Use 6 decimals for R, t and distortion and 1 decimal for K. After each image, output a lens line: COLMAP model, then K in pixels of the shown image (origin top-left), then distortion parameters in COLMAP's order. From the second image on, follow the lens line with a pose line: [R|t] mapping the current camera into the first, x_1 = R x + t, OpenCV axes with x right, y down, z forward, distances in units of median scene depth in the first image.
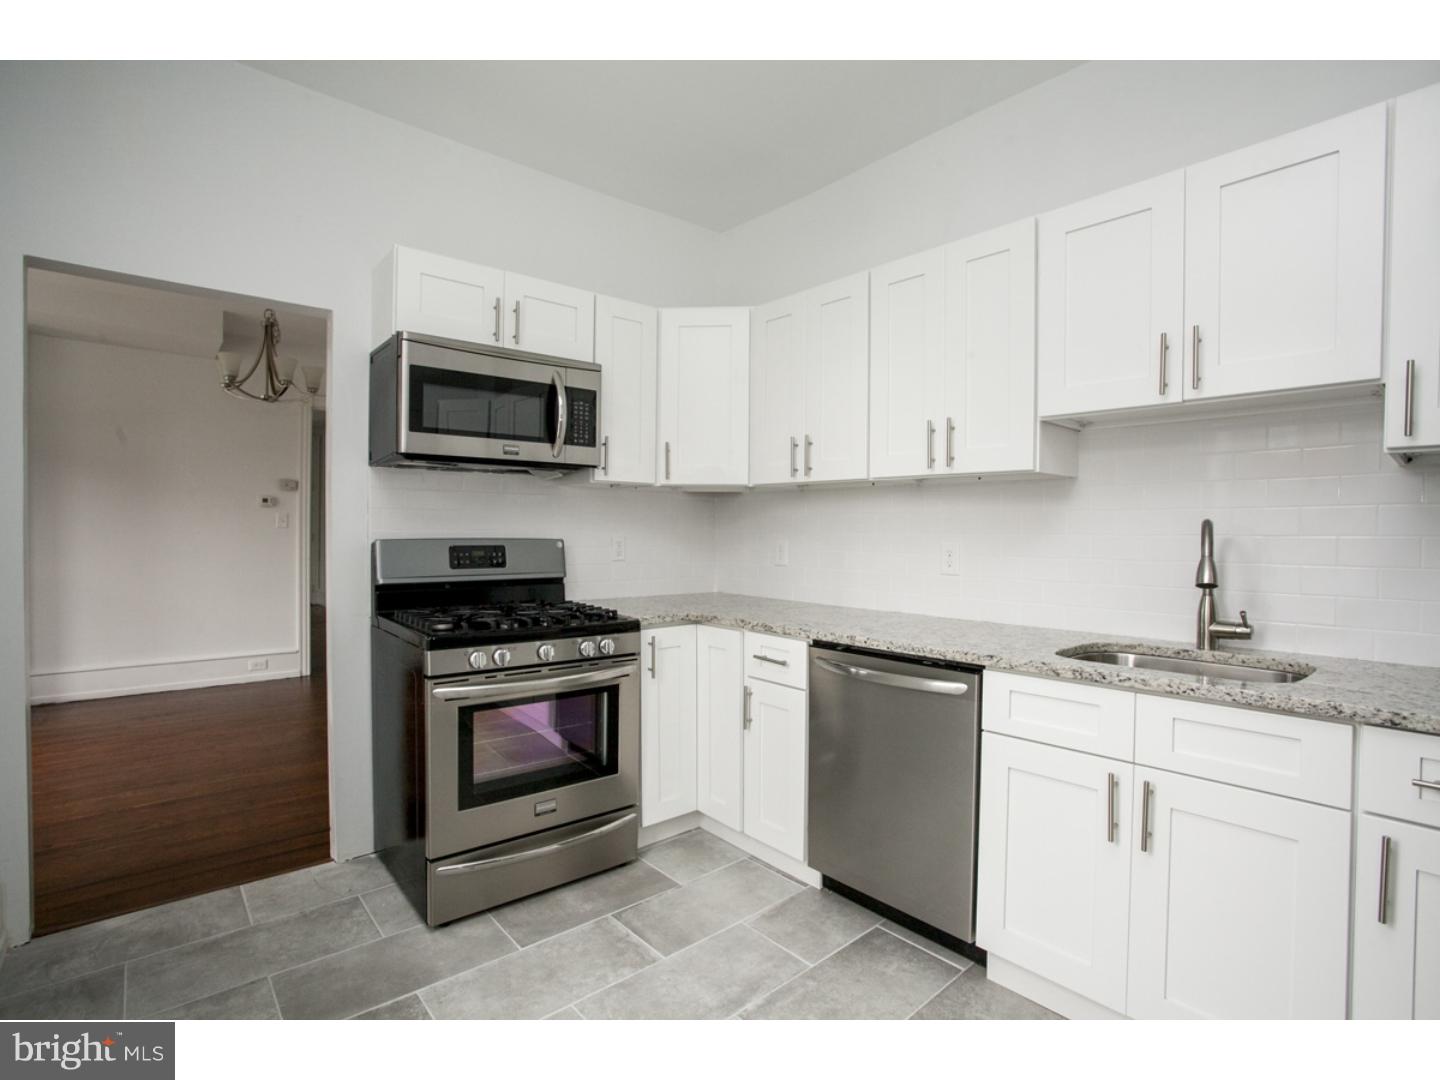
lens RADIAL K [[733.7, 0, 720.0], [0, 733.7, 540.0], [0, 0, 1]] dist [-0.046503, 0.034215]
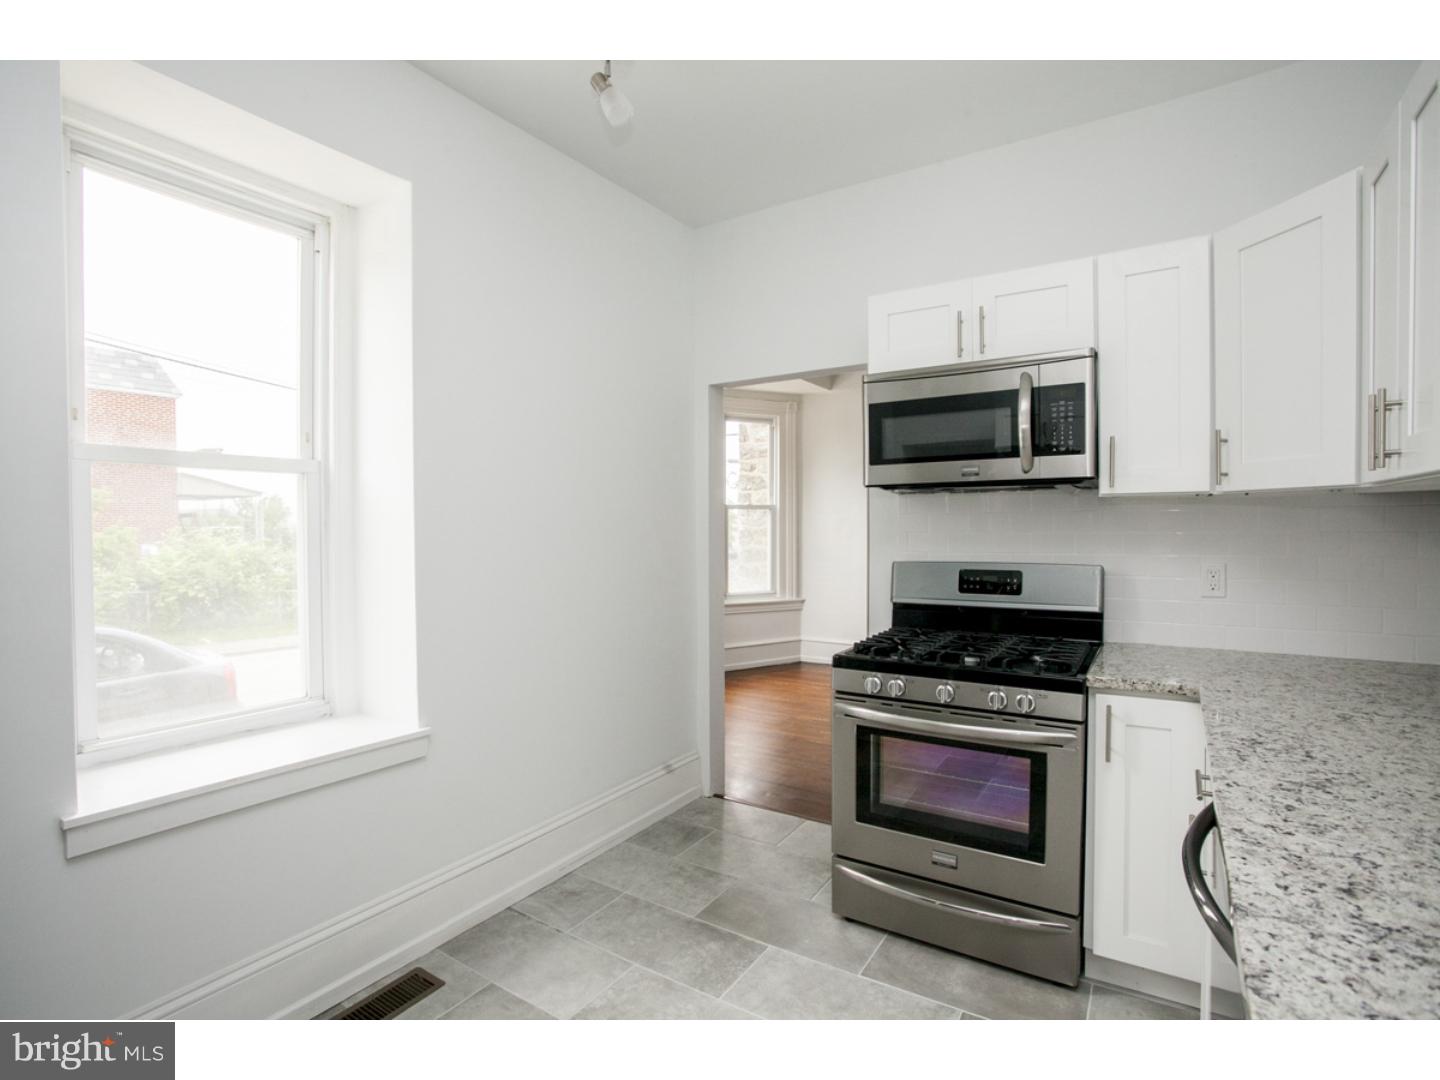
lens RADIAL K [[733.7, 0, 720.0], [0, 733.7, 540.0], [0, 0, 1]] dist [-0.046503, 0.034215]
pose [[0.272551, 0.008773, -0.962101, 0.511877], [-0.000539, 0.999960, 0.008966, -0.042358], [0.962141, -0.001925, 0.272545, 0.429080]]
